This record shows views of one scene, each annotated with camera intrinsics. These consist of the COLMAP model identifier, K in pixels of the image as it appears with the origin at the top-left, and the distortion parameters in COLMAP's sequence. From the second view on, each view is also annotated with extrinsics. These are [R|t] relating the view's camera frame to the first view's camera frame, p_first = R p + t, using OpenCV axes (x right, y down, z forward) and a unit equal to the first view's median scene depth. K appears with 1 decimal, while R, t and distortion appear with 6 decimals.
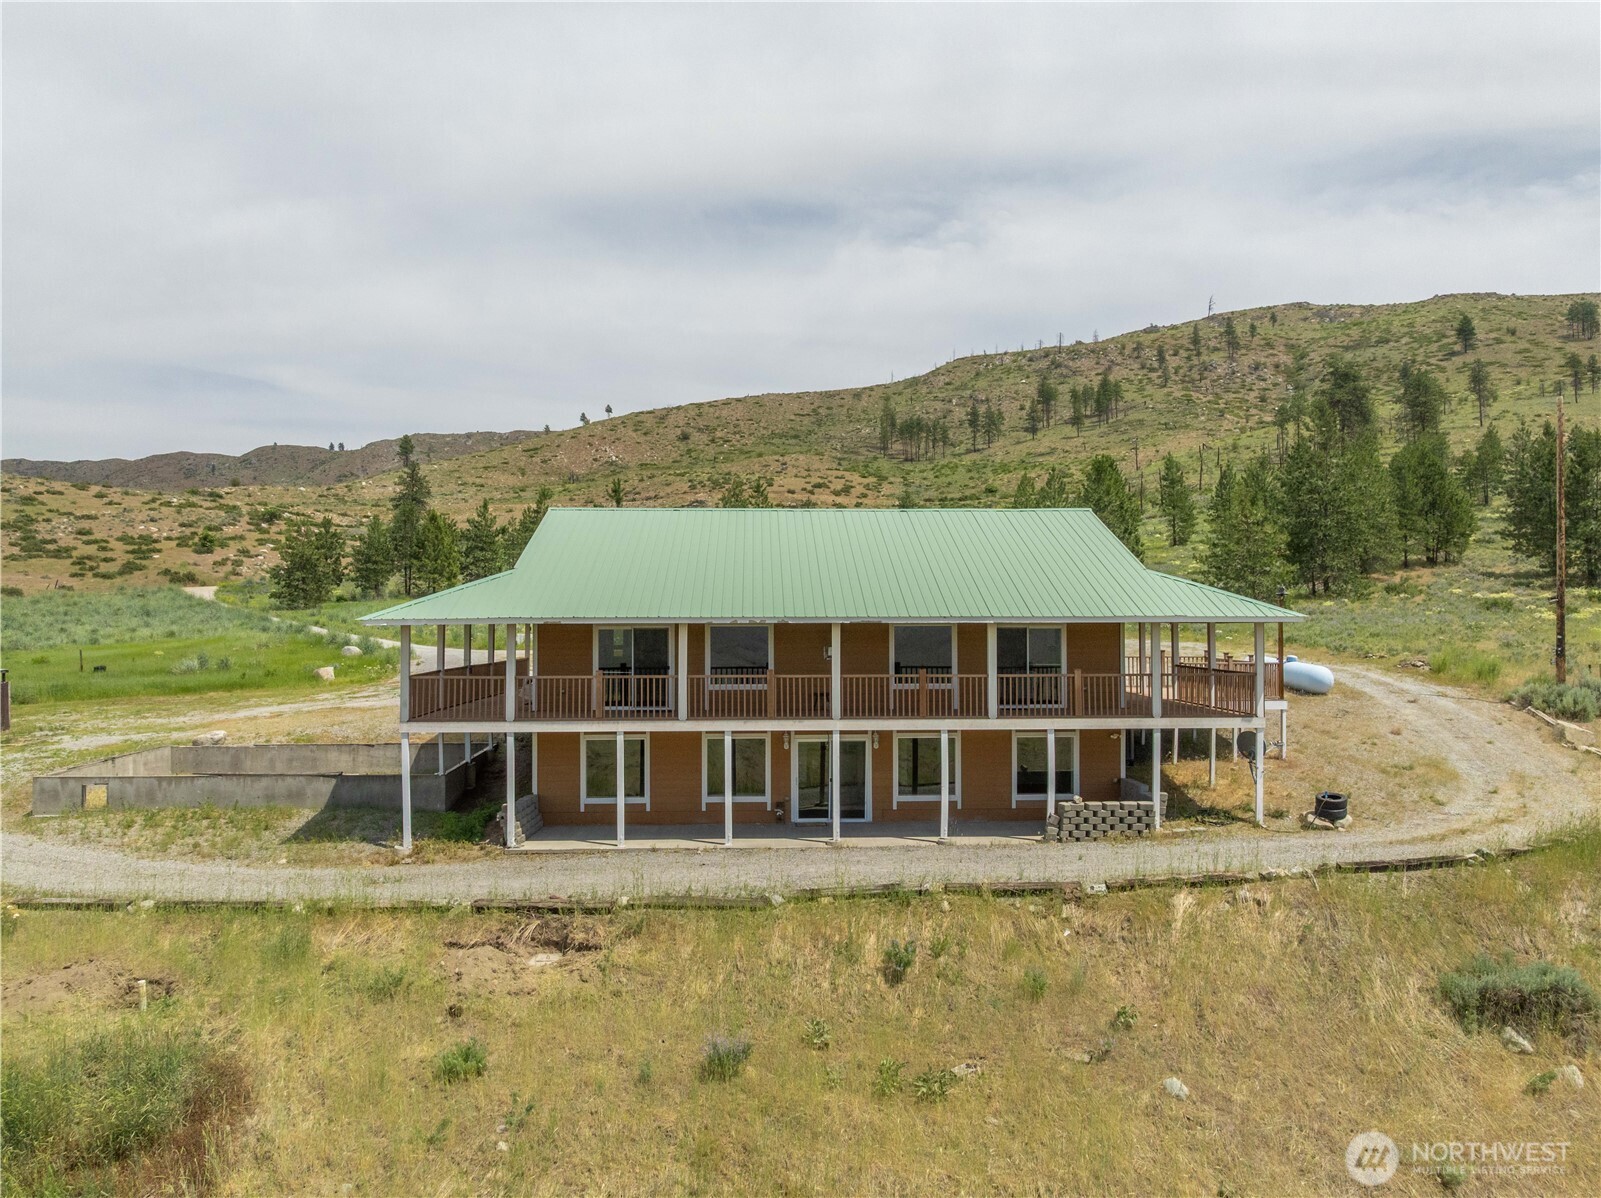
lens RADIAL K [[1124.6, 0, 805.9], [0, 1124.6, 602.0], [0, 0, 1]] dist [-0.041673, 0.002153]
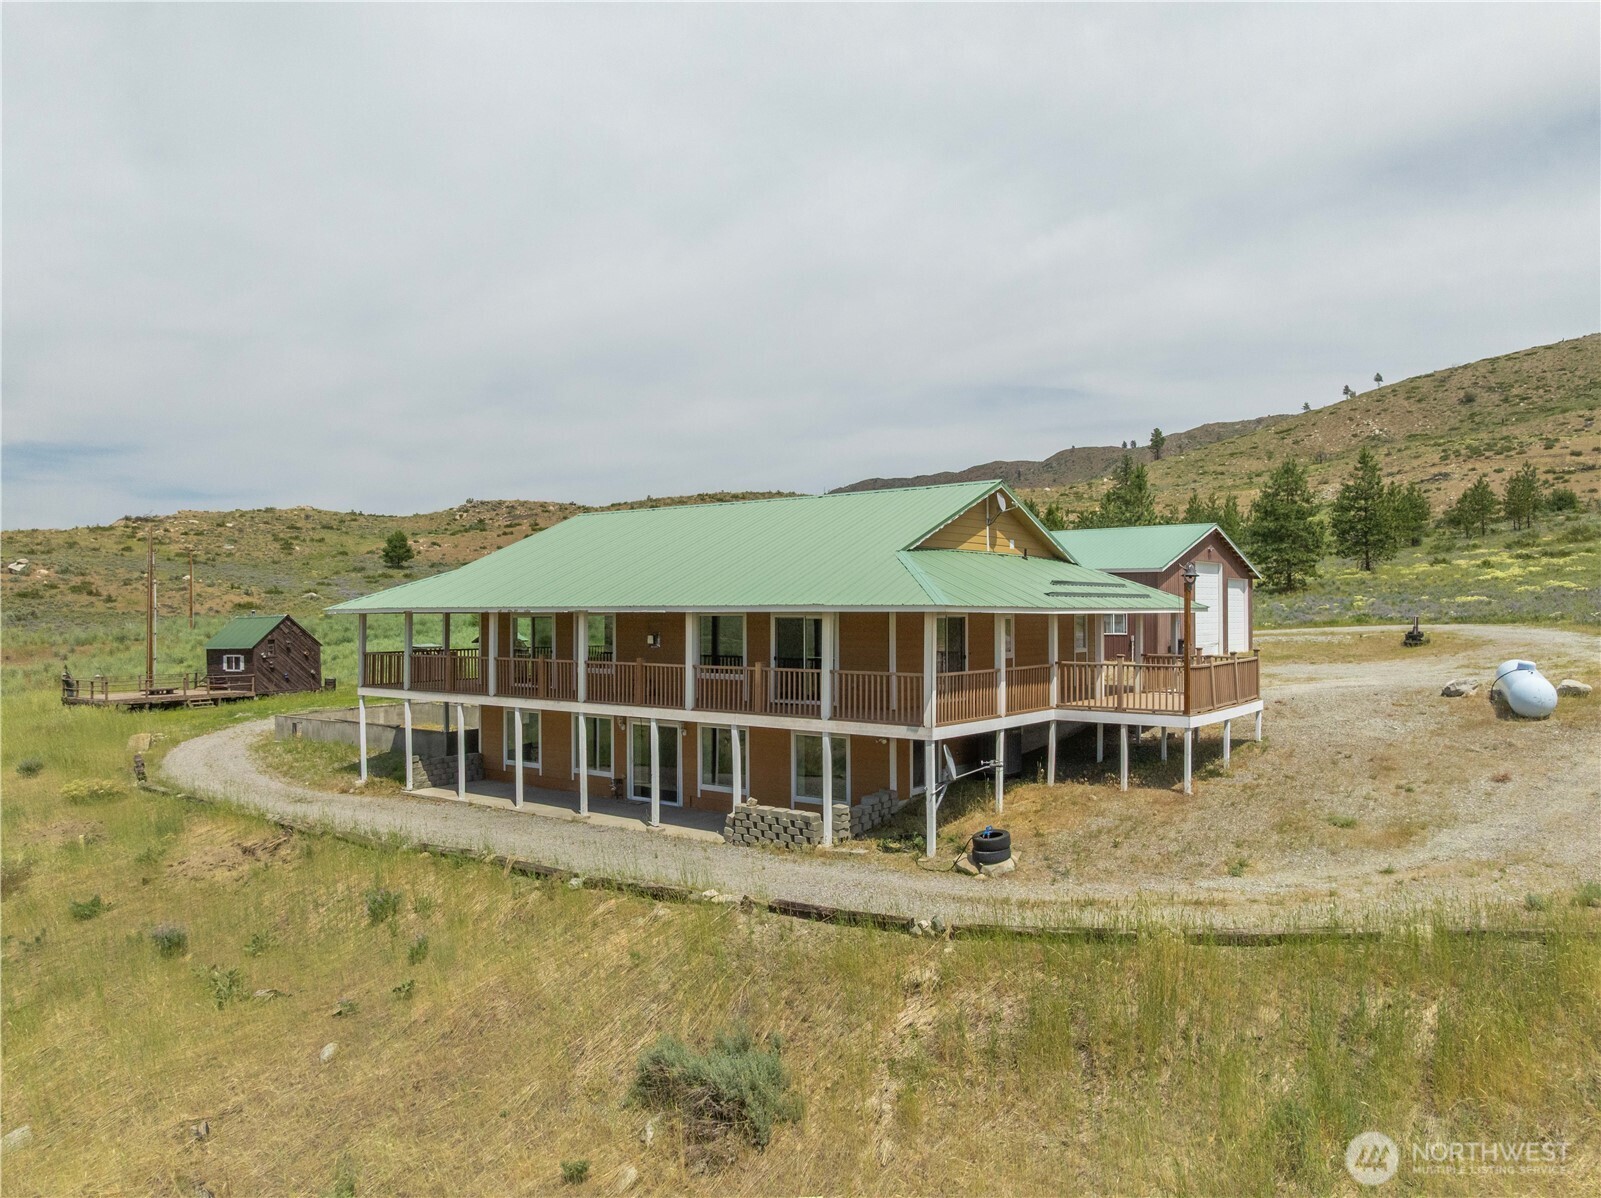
lens RADIAL K [[1124.6, 0, 802.2], [0, 1124.6, 600.6], [0, 0, 1]] dist [-0.041673, 0.002153]
pose [[0.766665, -0.007349, -0.642005, 0.047588], [0.011396, 0.999933, 0.002162, 0.000358], [0.641946, -0.008974, 0.766697, 0.016736]]
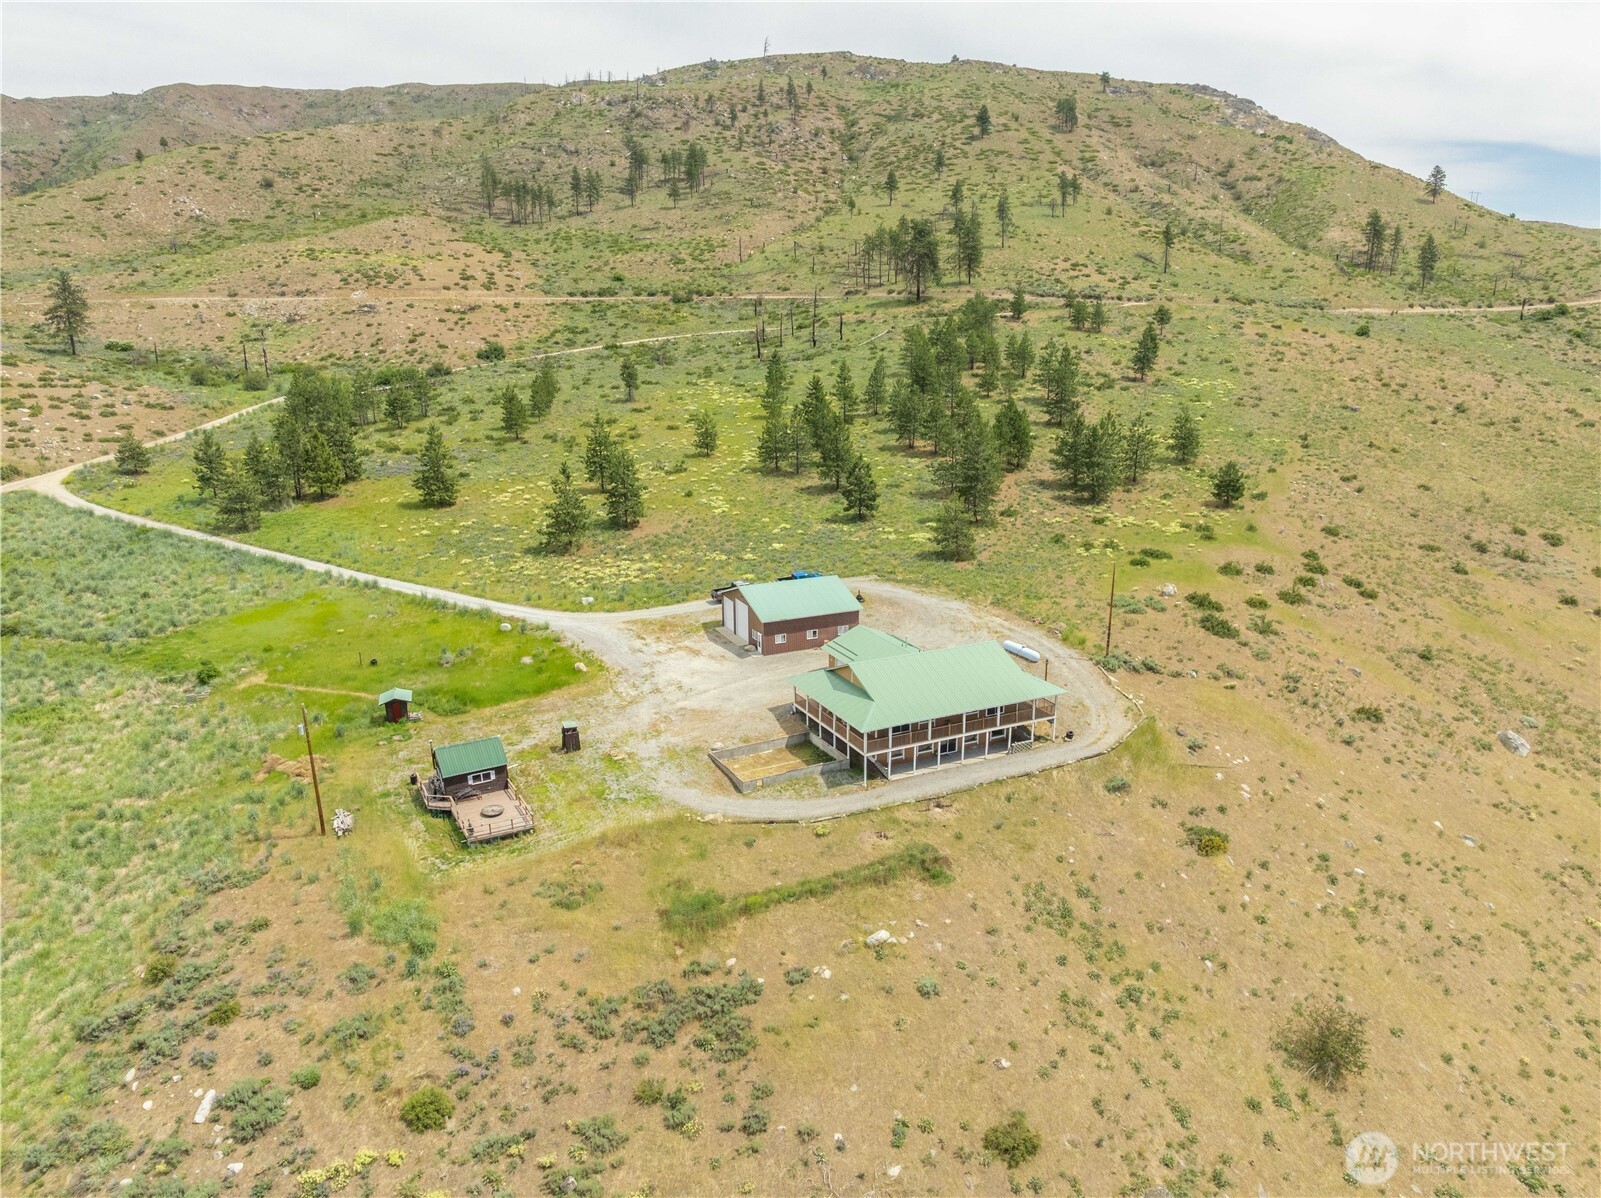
lens RADIAL K [[1124.6, 0, 798.7], [0, 1124.6, 602.9], [0, 0, 1]] dist [-0.041673, 0.002153]
pose [[0.915795, -0.108616, 0.386681, -0.104436], [-0.004413, 0.959961, 0.280098, -0.075650], [-0.401621, -0.258219, 0.878649, -0.109757]]
